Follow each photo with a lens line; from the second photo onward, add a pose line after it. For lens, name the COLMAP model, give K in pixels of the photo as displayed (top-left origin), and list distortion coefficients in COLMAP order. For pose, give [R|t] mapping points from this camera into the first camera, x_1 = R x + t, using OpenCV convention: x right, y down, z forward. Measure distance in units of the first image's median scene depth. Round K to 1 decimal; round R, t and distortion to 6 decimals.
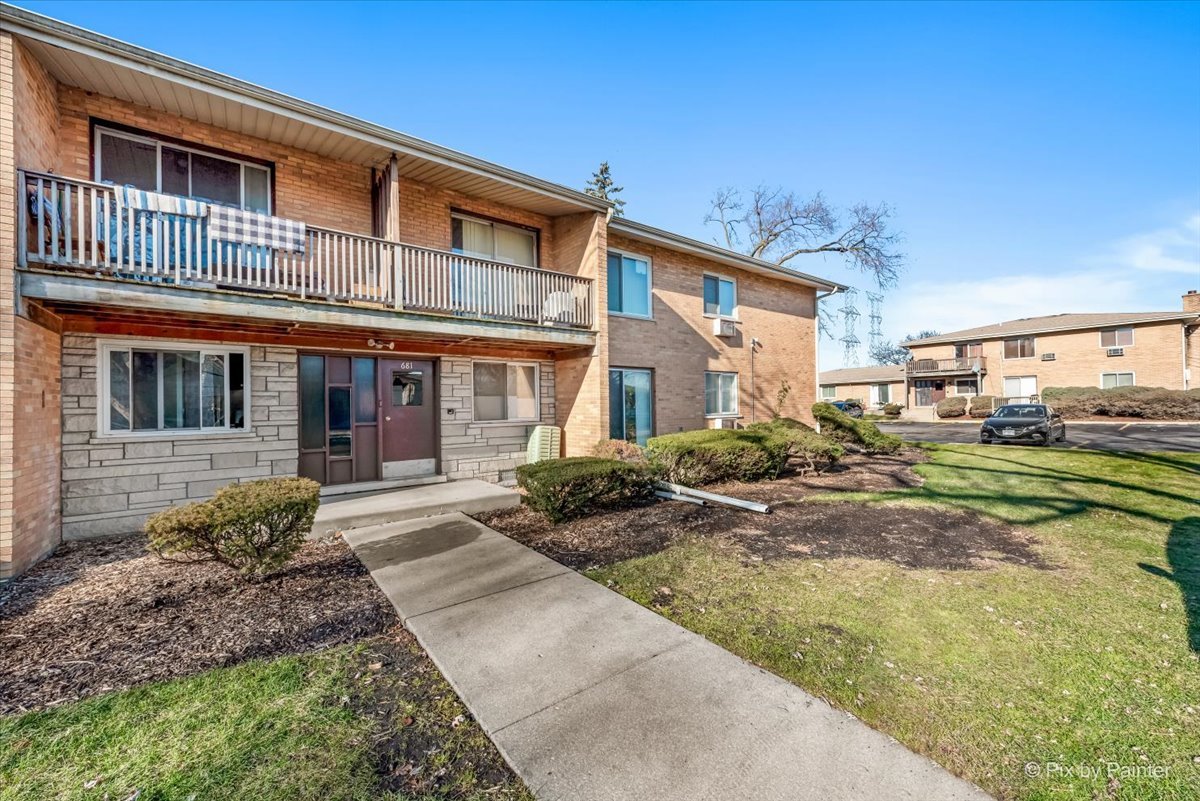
lens RADIAL K [[471.4, 0, 600.0], [0, 471.4, 400.5], [0, 0, 1]] dist [0.016255, -0.005368]
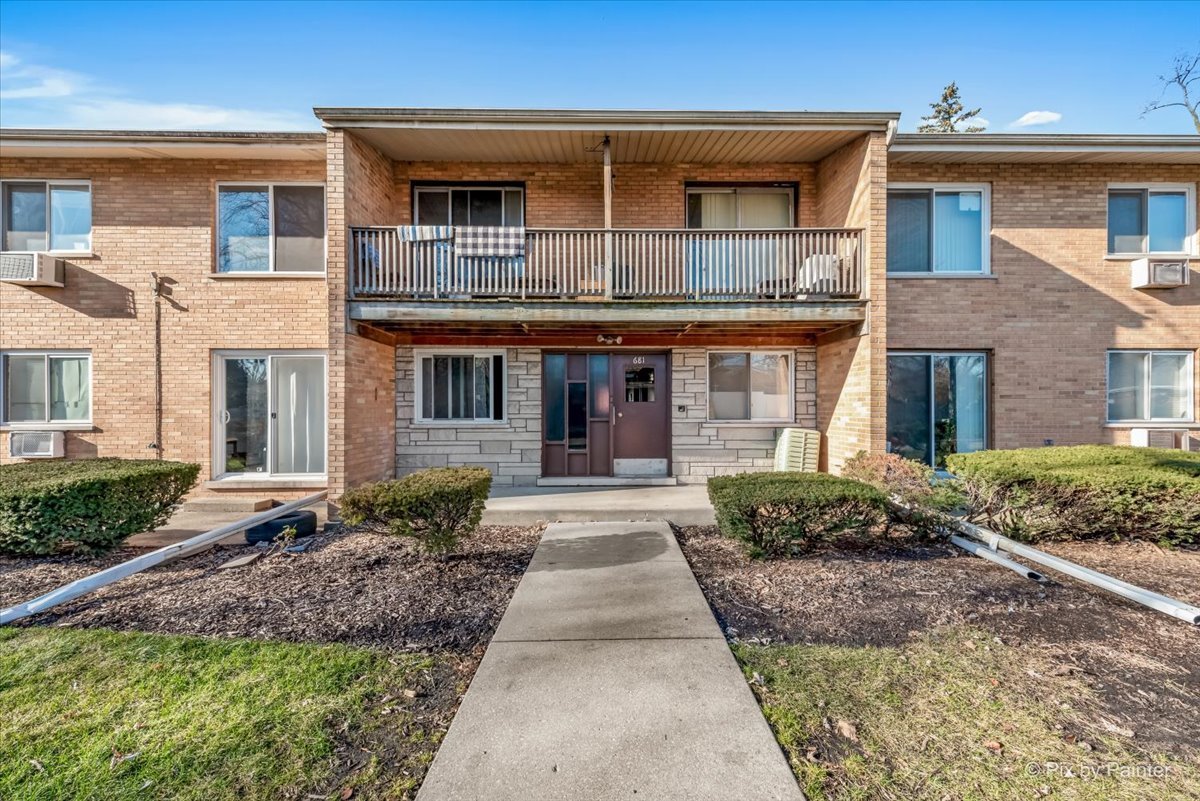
lens RADIAL K [[476.0, 0, 605.9], [0, 476.0, 406.9], [0, 0, 1]] dist [0.017606, -0.005799]
pose [[0.801552, 0.011237, -0.597820, 0.142179], [-0.003321, 0.999892, 0.014342, 0.008962], [0.597916, -0.009510, 0.801502, 0.219267]]
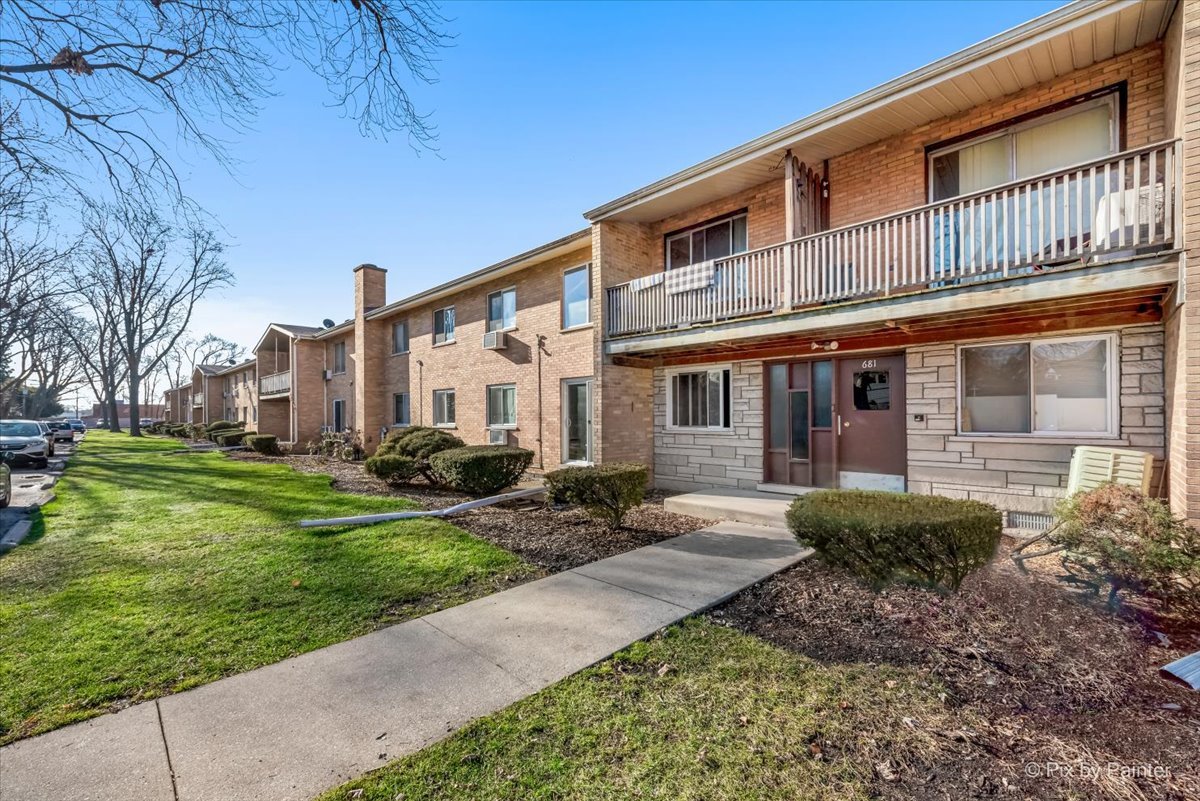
lens RADIAL K [[487.6, 0, 597.9], [0, 487.6, 414.5], [0, 0, 1]] dist [0.018761, -0.005943]
pose [[0.136458, 0.012062, -0.990572, 0.500318], [0.014003, 0.999802, 0.014103, -0.001134], [0.990547, -0.015795, 0.136262, 0.462296]]
